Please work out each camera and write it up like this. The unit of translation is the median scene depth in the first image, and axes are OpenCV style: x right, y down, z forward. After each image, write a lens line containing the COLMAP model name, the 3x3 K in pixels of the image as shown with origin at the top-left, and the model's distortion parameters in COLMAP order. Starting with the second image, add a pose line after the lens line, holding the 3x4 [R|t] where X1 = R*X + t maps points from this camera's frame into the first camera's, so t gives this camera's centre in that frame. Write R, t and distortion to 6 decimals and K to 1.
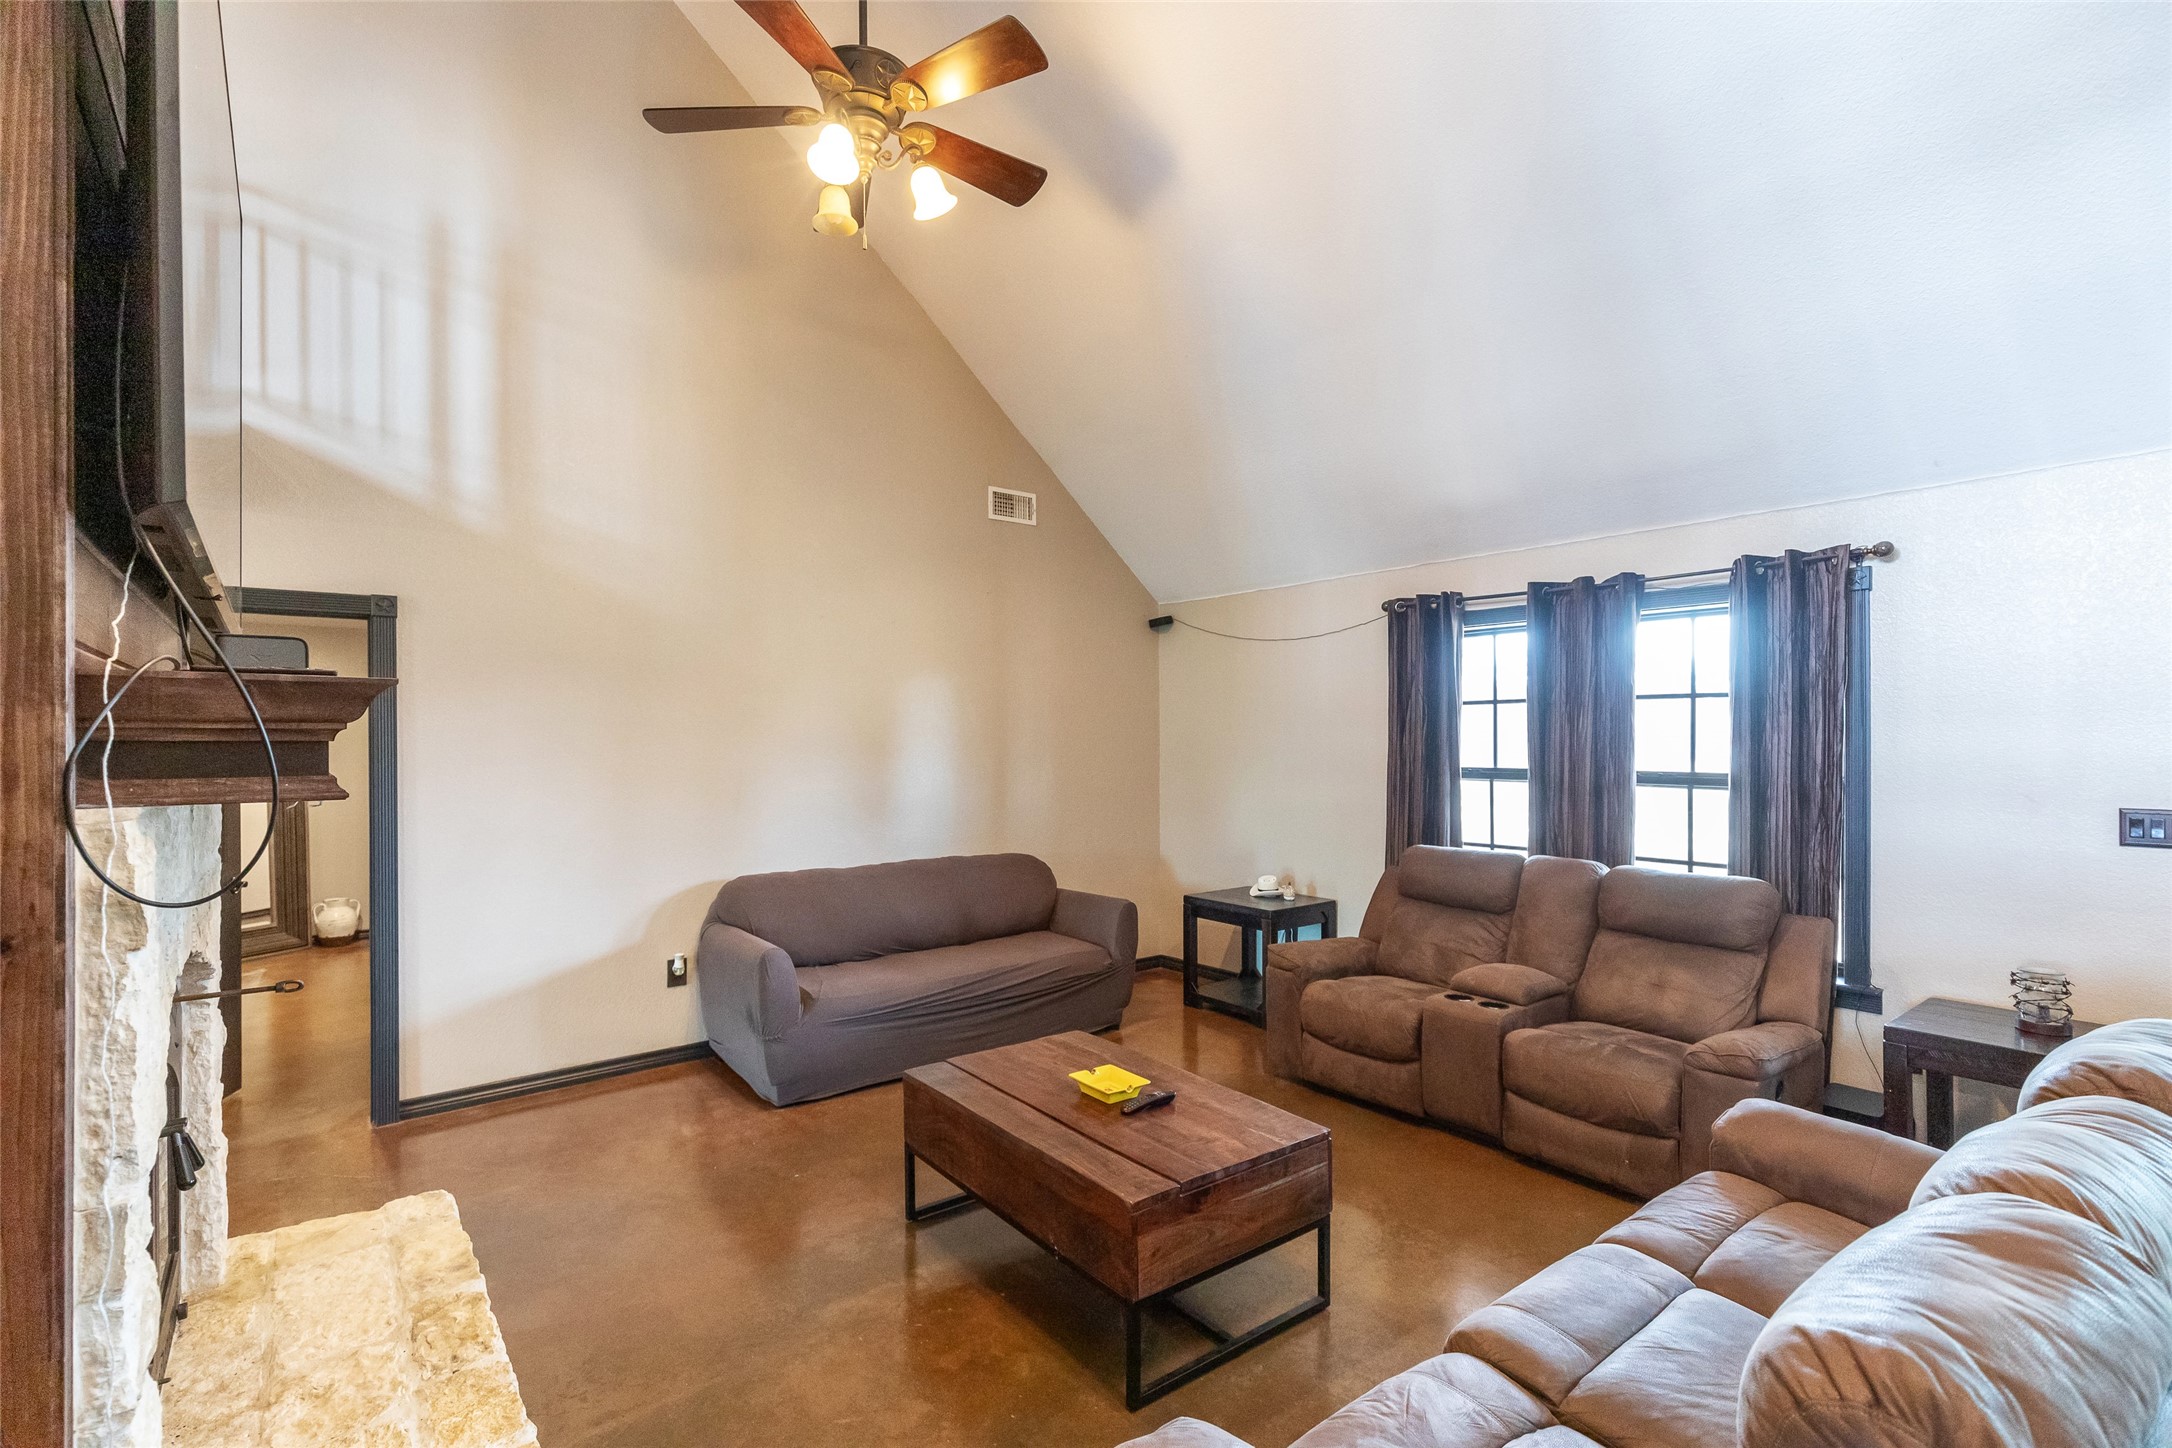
lens RADIAL K [[980.9, 0, 1082.0], [0, 980.9, 737.1], [0, 0, 1]] dist [0.007776, -0.001197]
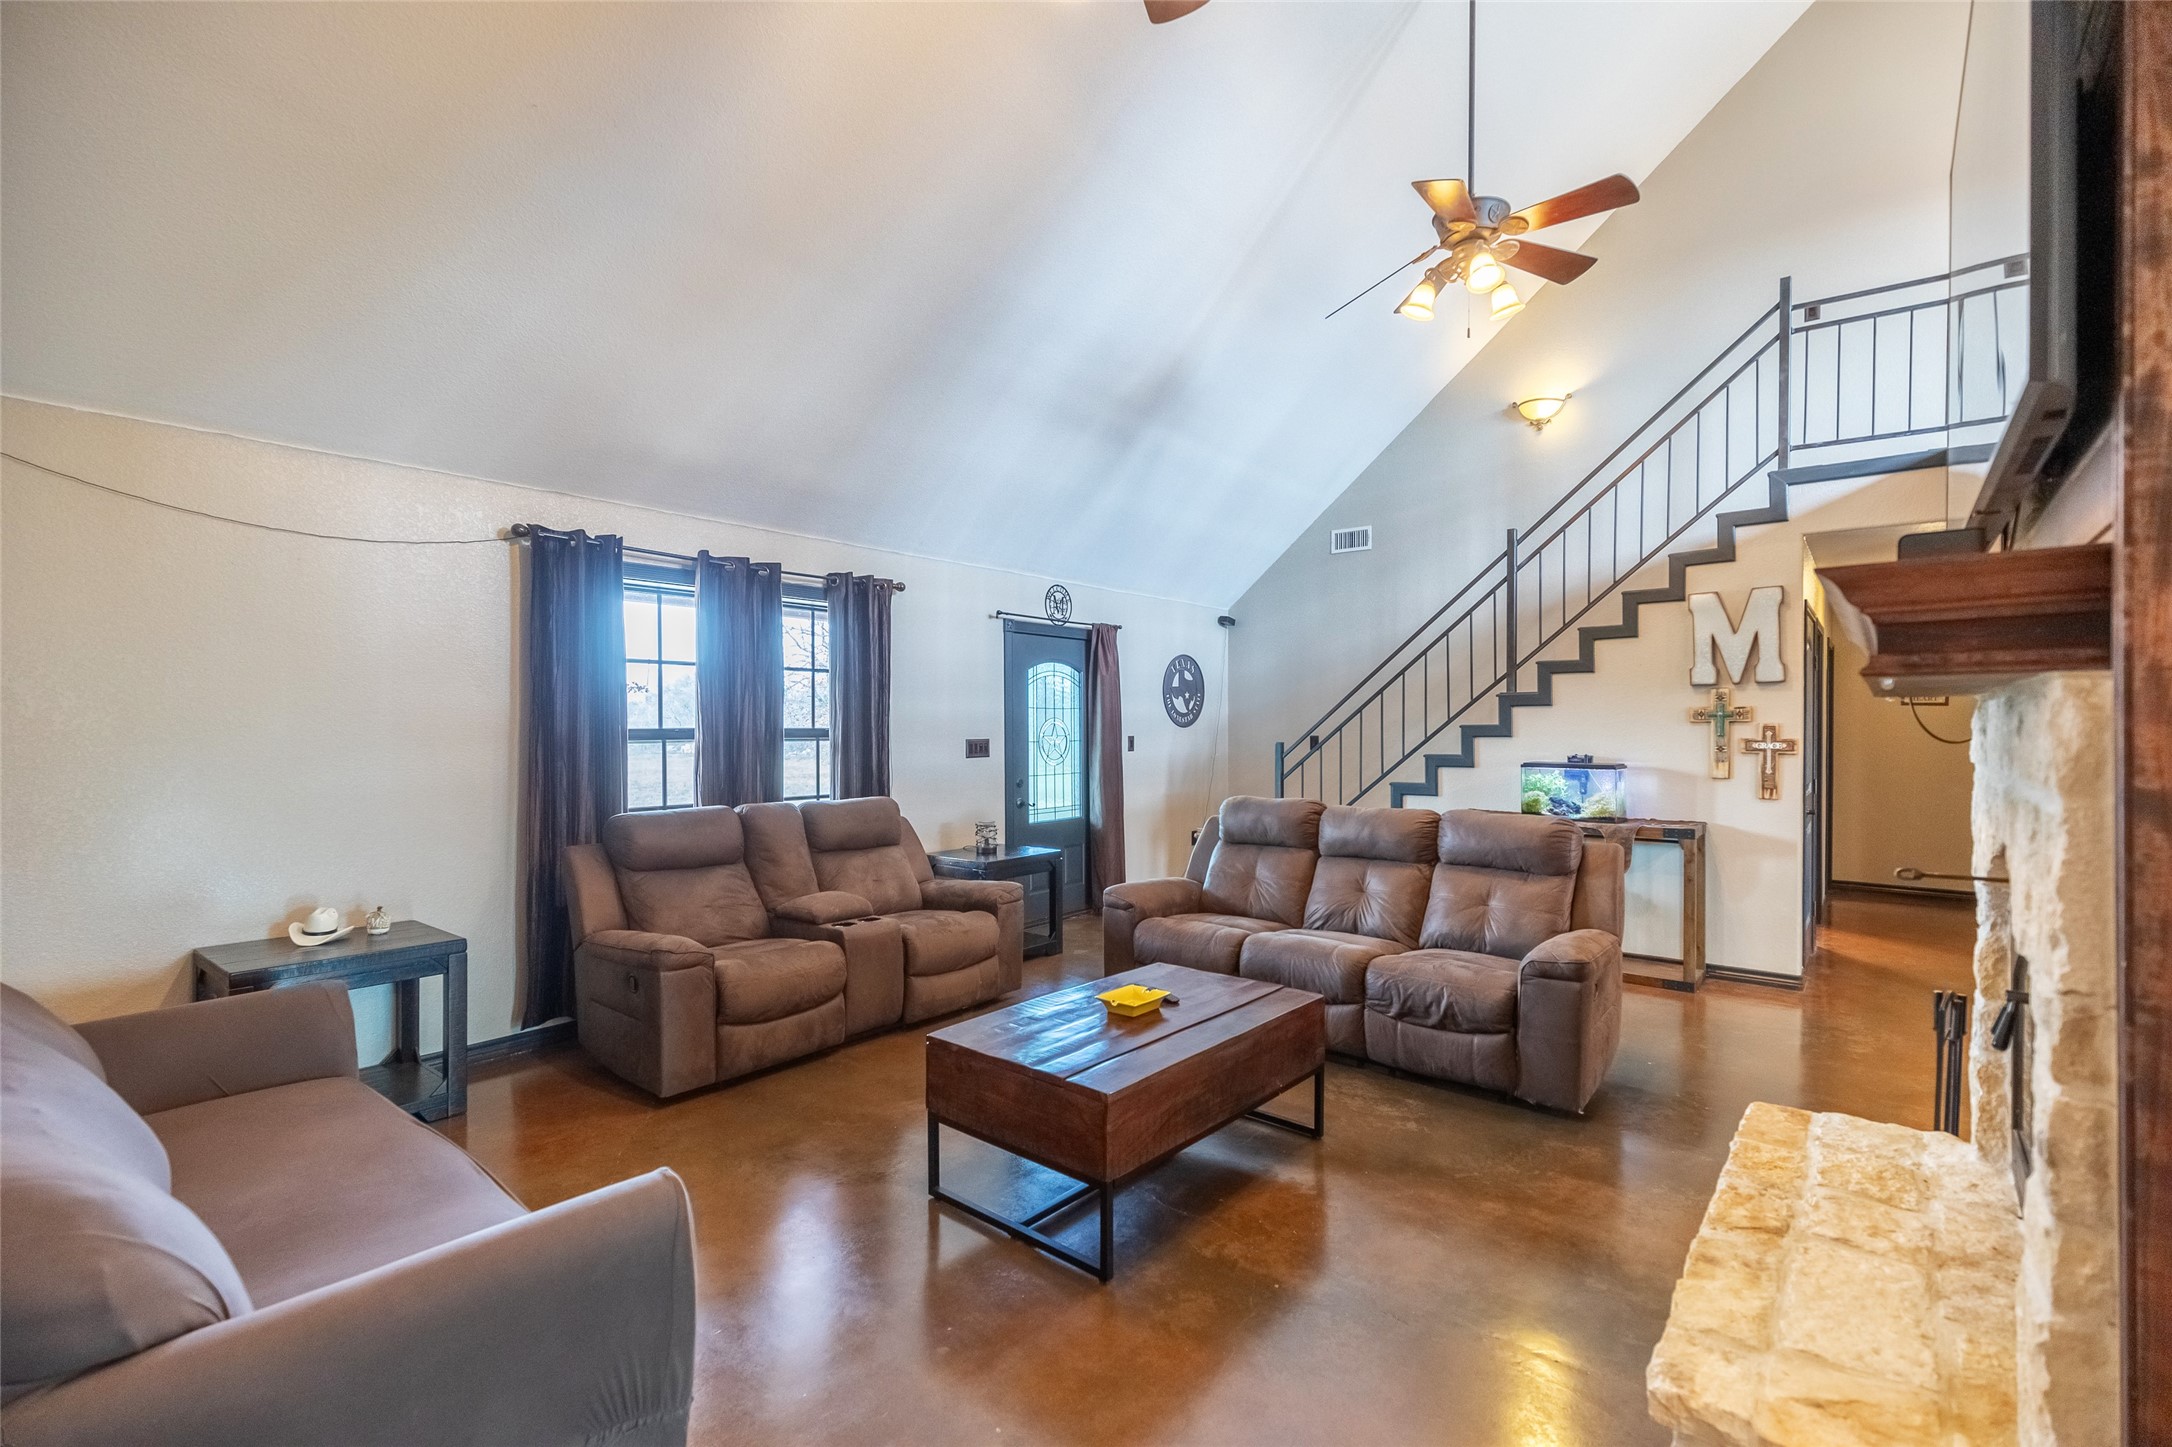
lens RADIAL K [[980.9, 0, 1066.7], [0, 980.9, 735.5], [0, 0, 1]] dist [0.007776, -0.001197]
pose [[-0.205846, -0.010269, 0.978530, -0.703515], [0.004400, 0.999925, 0.011419, 0.032028], [-0.978574, 0.006657, -0.205786, 0.896140]]
